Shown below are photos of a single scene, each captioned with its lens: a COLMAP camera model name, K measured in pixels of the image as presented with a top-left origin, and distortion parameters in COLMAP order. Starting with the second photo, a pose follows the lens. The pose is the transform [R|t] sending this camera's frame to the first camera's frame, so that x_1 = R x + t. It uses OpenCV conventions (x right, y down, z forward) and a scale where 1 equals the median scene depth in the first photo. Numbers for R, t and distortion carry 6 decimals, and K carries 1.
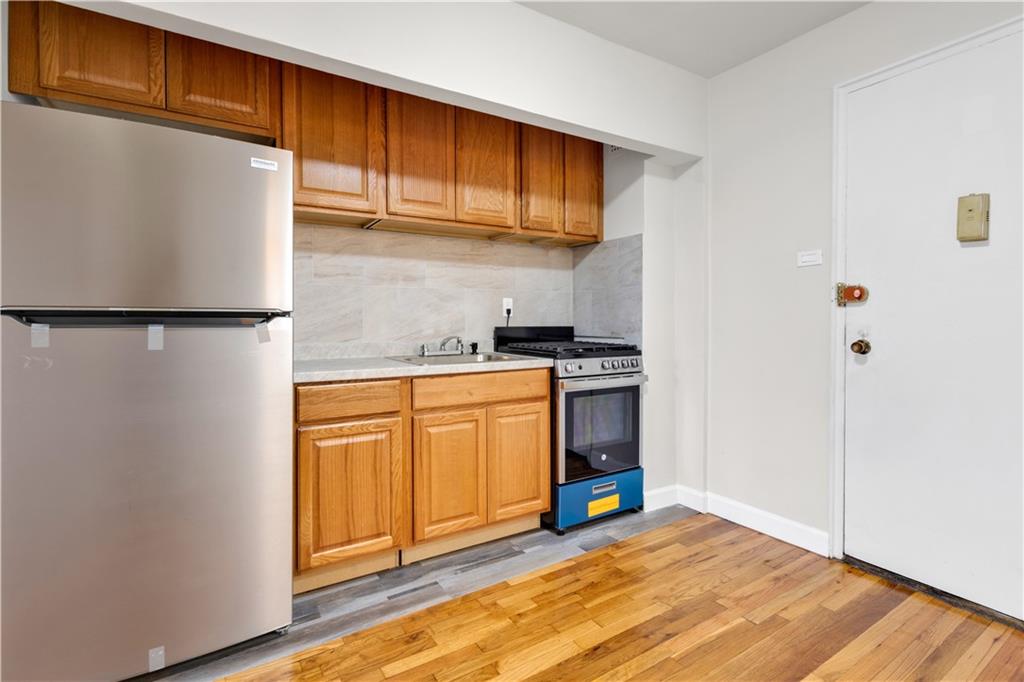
lens RADIAL K [[482.6, 0, 517.3], [0, 482.6, 323.6], [0, 0, 1]] dist [0.000168, -0.000174]
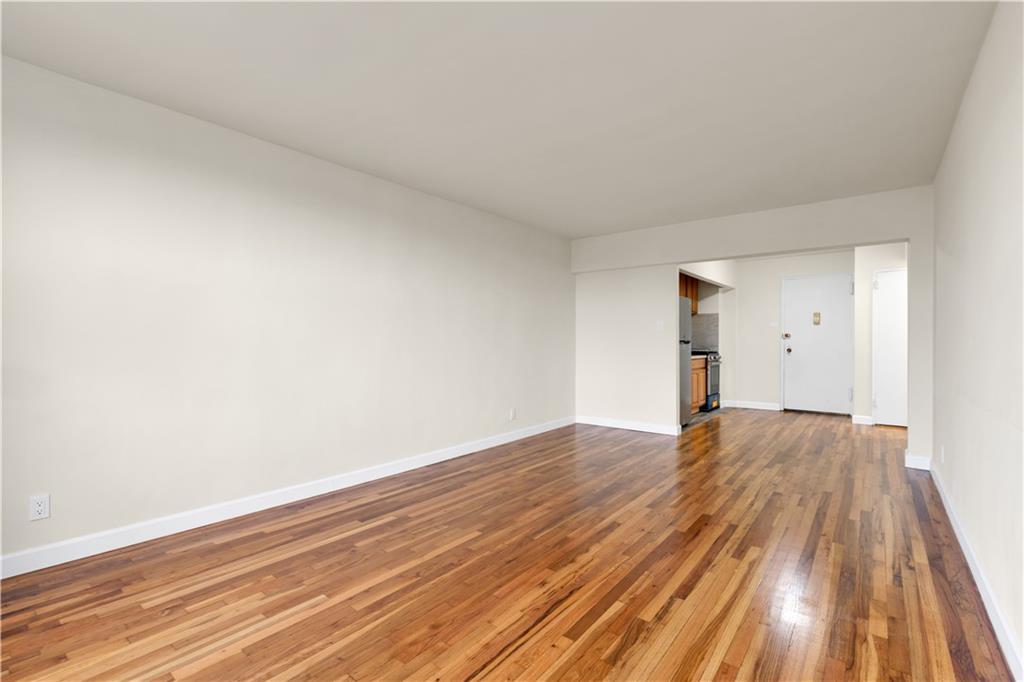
lens RADIAL K [[458.9, 0, 512.4], [0, 458.9, 344.8], [0, 0, 1]] dist [-0.000049, 0.000142]
pose [[0.945638, 0.000218, 0.325221, -2.272290], [0.001132, 0.999992, -0.003961, 0.017800], [-0.325219, 0.004114, 0.945630, -1.518902]]
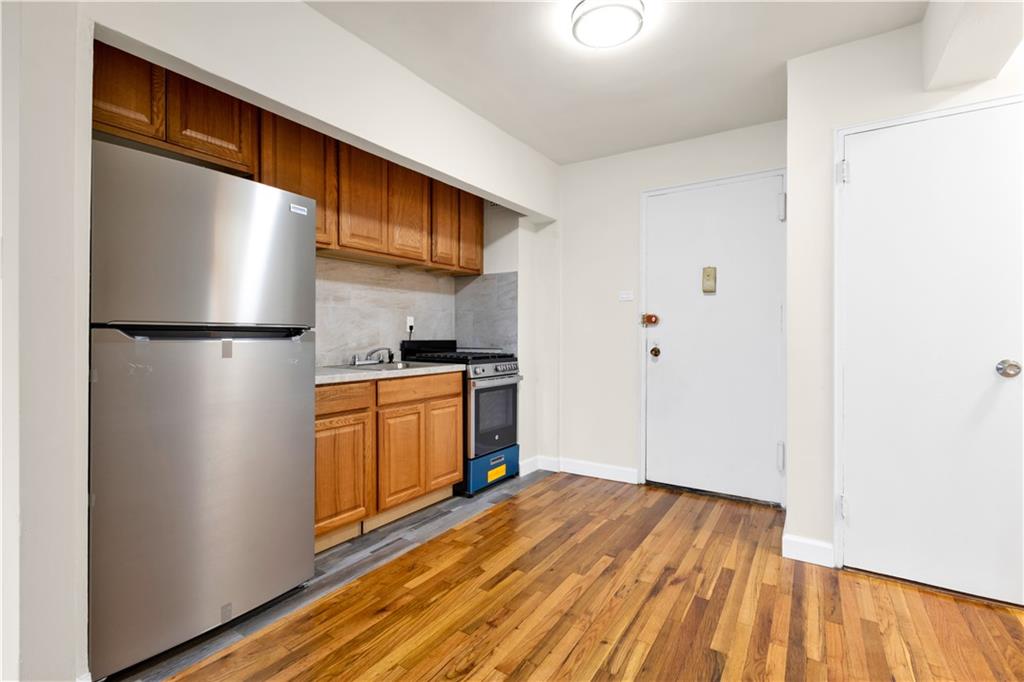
lens RADIAL K [[472.5, 0, 513.6], [0, 472.5, 335.9], [0, 0, 1]] dist [-0.000174, 0.000006]
pose [[0.907653, 0.002122, 0.419717, -0.384874], [0.001001, 0.999973, -0.007220, 0.005239], [-0.419721, 0.006973, 0.907626, -0.249610]]
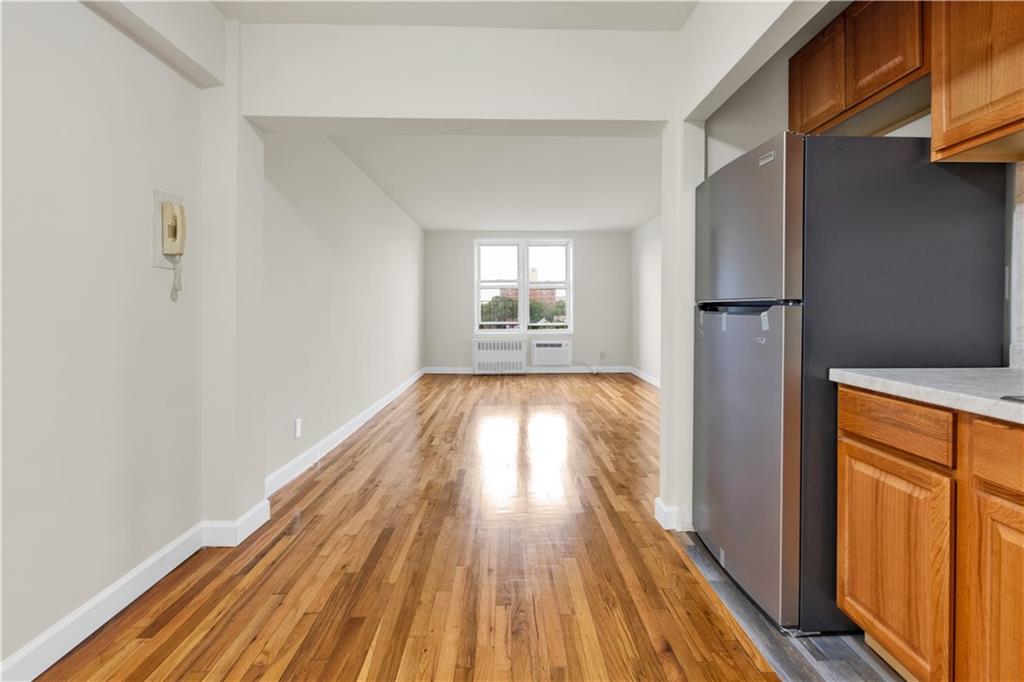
lens RADIAL K [[492.8, 0, 522.0], [0, 492.8, 311.4], [0, 0, 1]] dist [0.002111, -0.000684]
pose [[-0.512683, 0.005118, -0.858562, 0.474348], [-0.005193, 0.999945, 0.009061, -0.005718], [0.858562, 0.009104, -0.512629, 0.793142]]
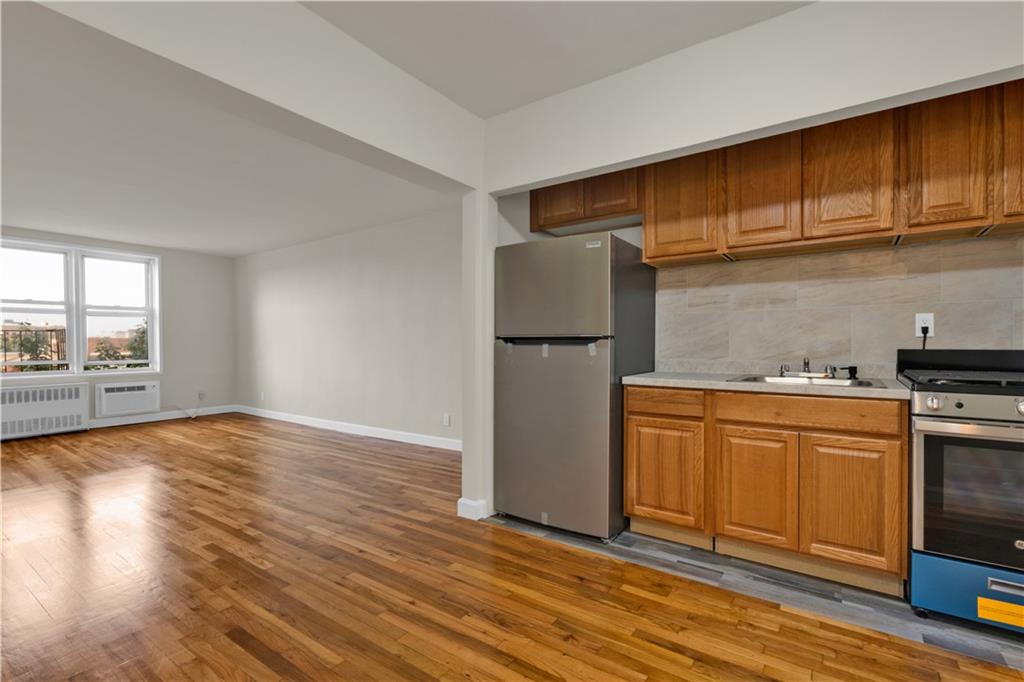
lens RADIAL K [[469.2, 0, 511.2], [0, 469.2, 347.7], [0, 0, 1]] dist [0.000829, -0.000354]
pose [[0.378785, 0.011594, -0.925412, 0.596318], [-0.005763, 0.999932, 0.010169, -0.000266], [0.925467, 0.001481, 0.378826, 0.111131]]
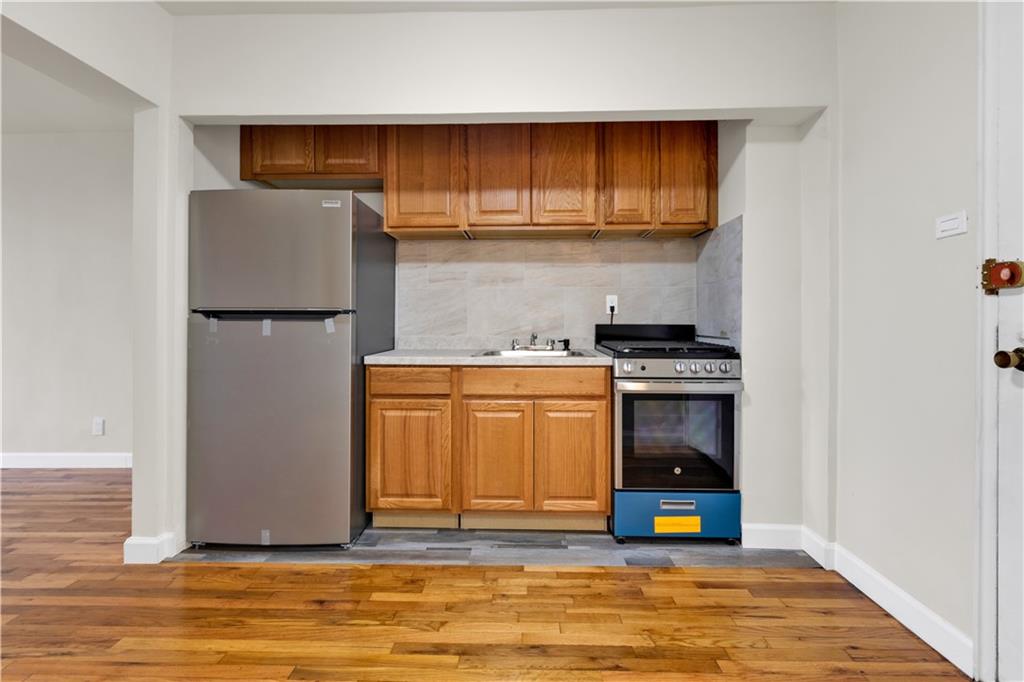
lens RADIAL K [[474.6, 0, 517.2], [0, 474.6, 320.4], [0, 0, 1]] dist [-0.000746, 0.000140]
pose [[0.832664, 0.003342, -0.553768, 0.486196], [-0.006466, 0.999972, -0.003688, 0.004538], [0.553740, 0.006651, 0.832663, 0.119565]]
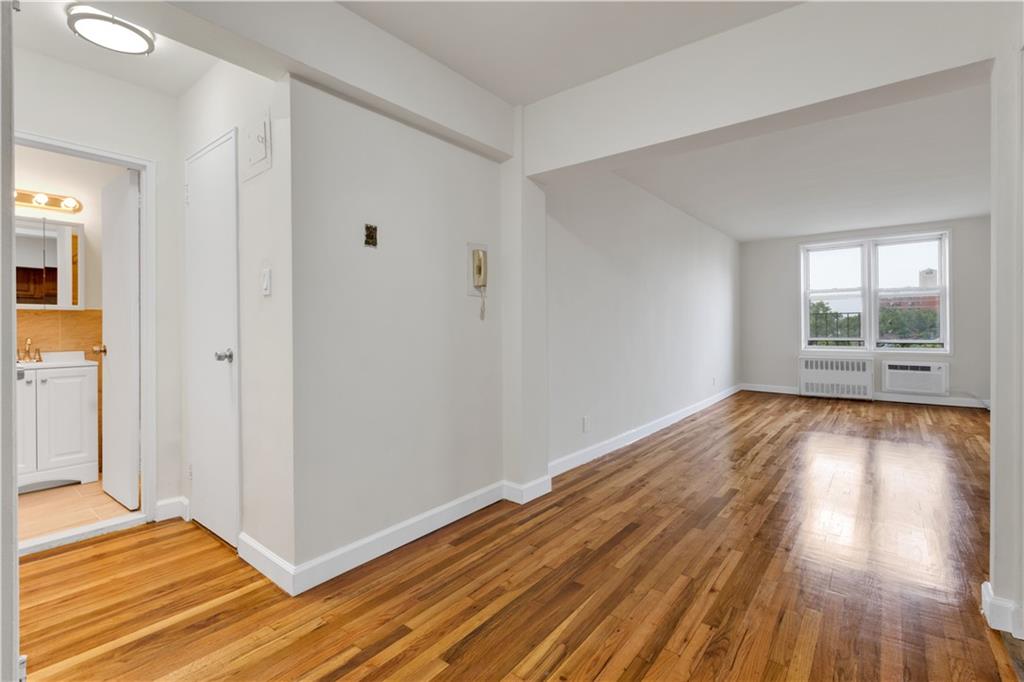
lens RADIAL K [[468.7, 0, 512.5], [0, 468.7, 325.5], [0, 0, 1]] dist [-0.001089, -0.000224]
pose [[-0.947326, 0.007870, -0.320175, 0.334167], [0.005644, 0.999953, 0.007880, -0.005453], [0.320222, 0.005658, -0.947326, 0.967240]]
